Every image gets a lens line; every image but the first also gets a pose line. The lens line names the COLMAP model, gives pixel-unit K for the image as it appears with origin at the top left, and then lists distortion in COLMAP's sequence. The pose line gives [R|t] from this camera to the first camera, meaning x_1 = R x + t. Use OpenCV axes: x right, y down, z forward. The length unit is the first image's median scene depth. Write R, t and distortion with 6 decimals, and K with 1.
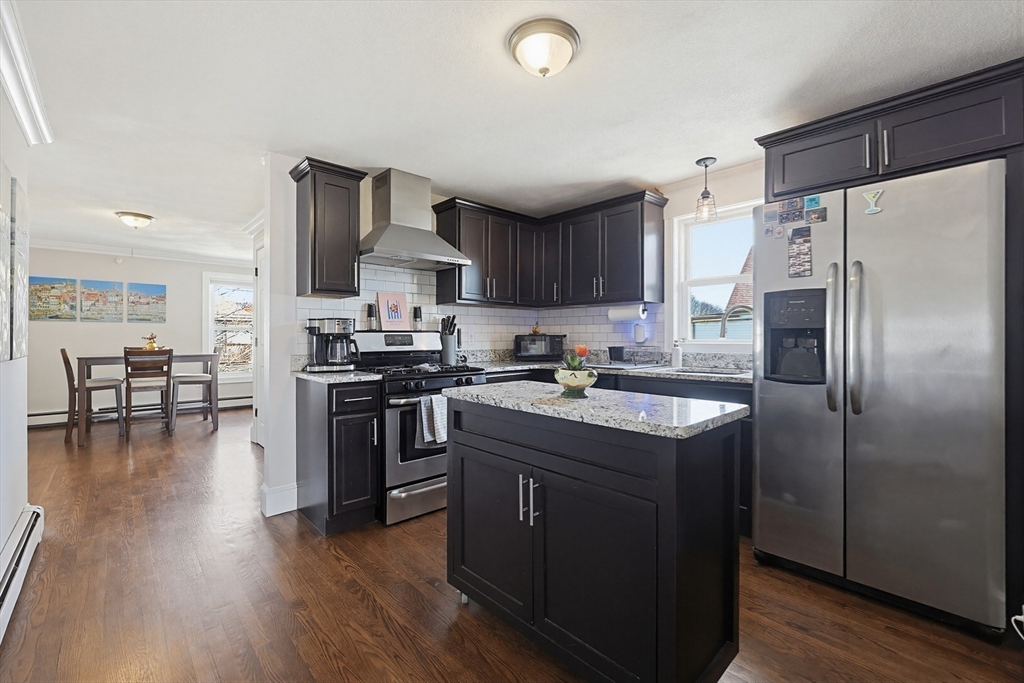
lens RADIAL K [[433.8, 0, 514.7], [0, 433.8, 337.8], [0, 0, 1]] dist [-0.001121, -0.000379]
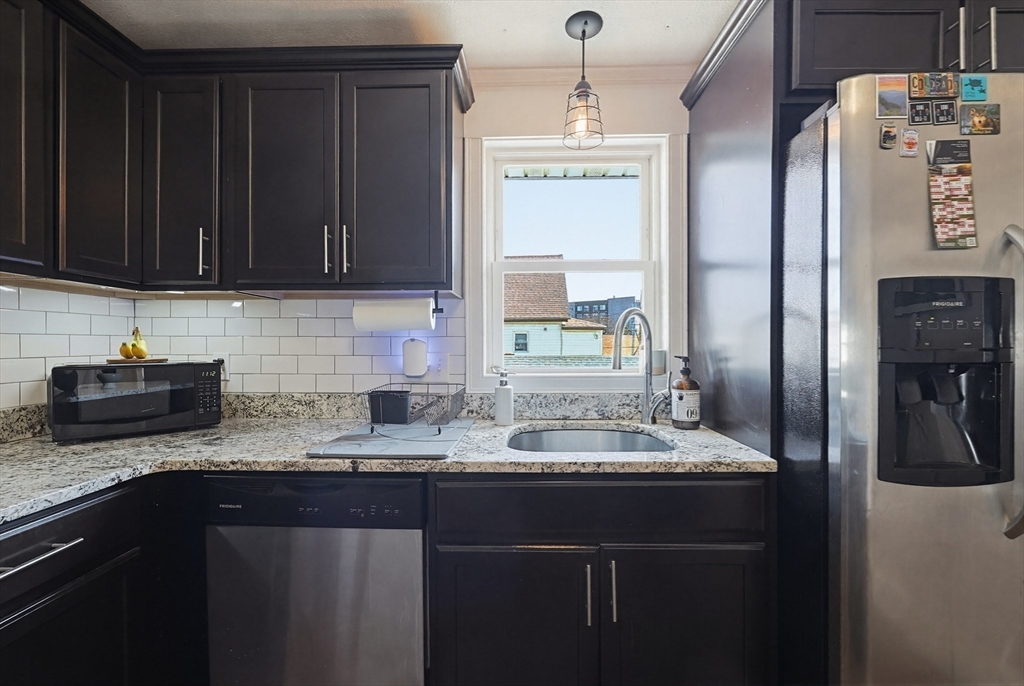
lens RADIAL K [[440.9, 0, 516.3], [0, 440.9, 348.4], [0, 0, 1]] dist [0.001143, -0.000074]
pose [[0.695836, -0.007199, 0.718165, 0.003007], [0.003719, 0.999972, 0.006421, -0.010451], [-0.718191, -0.001797, 0.695843, 0.252233]]
